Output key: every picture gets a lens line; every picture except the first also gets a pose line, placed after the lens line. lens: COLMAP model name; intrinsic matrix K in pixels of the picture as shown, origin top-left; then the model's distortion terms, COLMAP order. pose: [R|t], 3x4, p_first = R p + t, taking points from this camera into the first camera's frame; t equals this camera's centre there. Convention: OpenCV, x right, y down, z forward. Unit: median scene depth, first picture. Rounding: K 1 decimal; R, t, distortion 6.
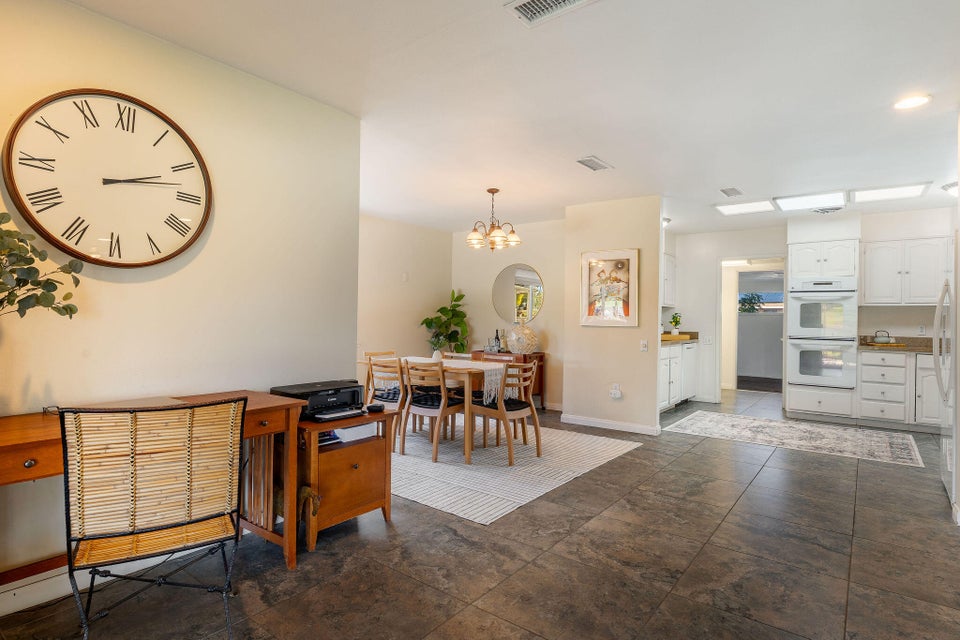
lens RADIAL K [[498.6, 0, 484.9], [0, 498.6, 320.9], [0, 0, 1]] dist [-0.003494, 0.000954]
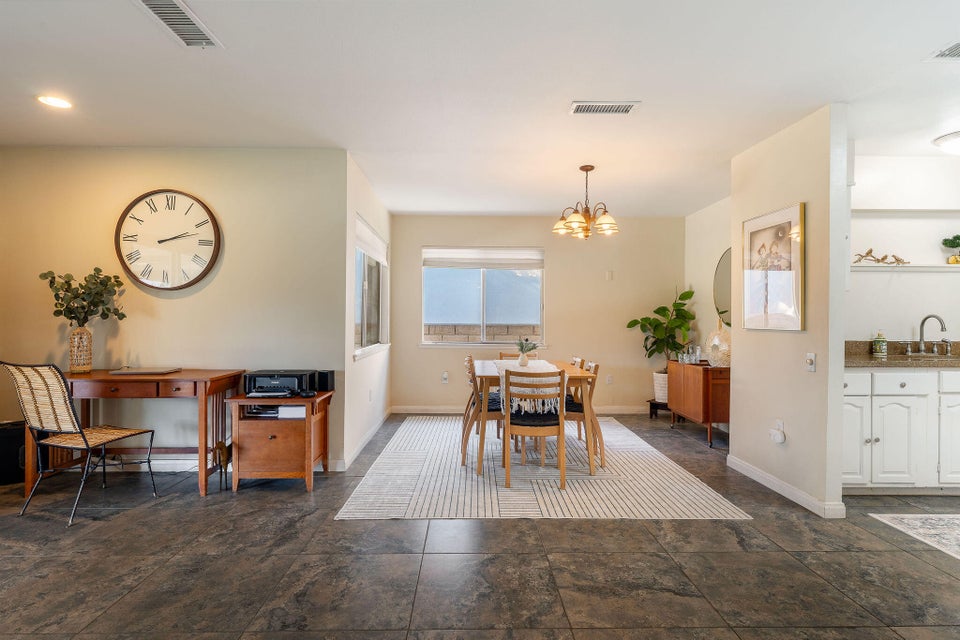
lens RADIAL K [[498.6, 0, 483.0], [0, 498.6, 320.5], [0, 0, 1]] dist [-0.003494, 0.000954]
pose [[0.632670, -0.006269, -0.774396, 1.140830], [-0.000572, 0.999963, -0.008562, 0.009843], [0.774421, 0.005860, 0.632643, 0.672877]]
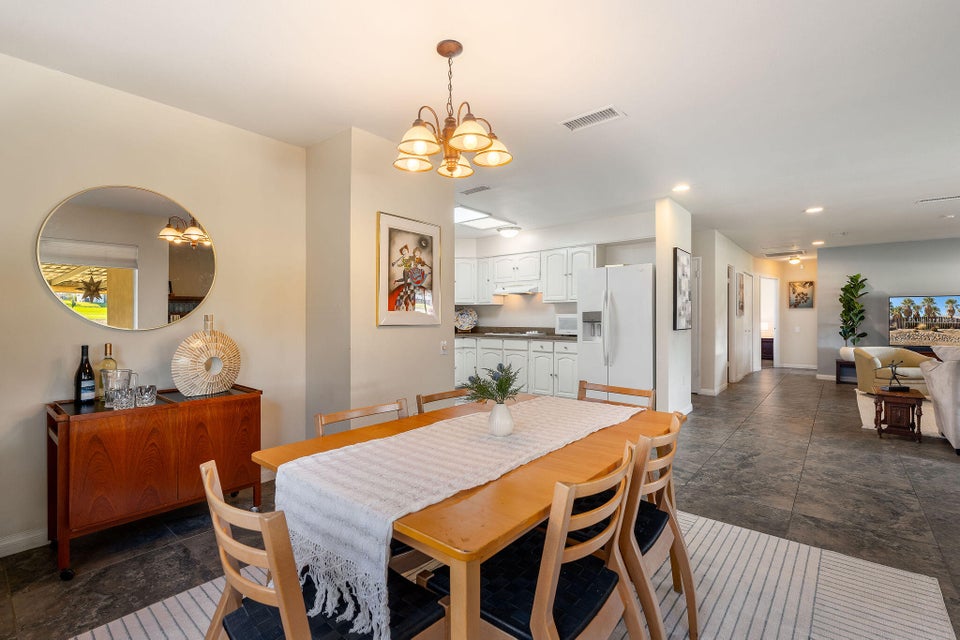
lens RADIAL K [[434.8, 0, 476.9], [0, 434.8, 314.9], [0, 0, 1]] dist [0.001406, 0.000172]
pose [[0.038128, -0.009995, 0.999223, -0.825312], [-0.000046, 0.999950, 0.010004, -0.023983], [-0.999273, -0.000427, 0.038126, 1.961848]]
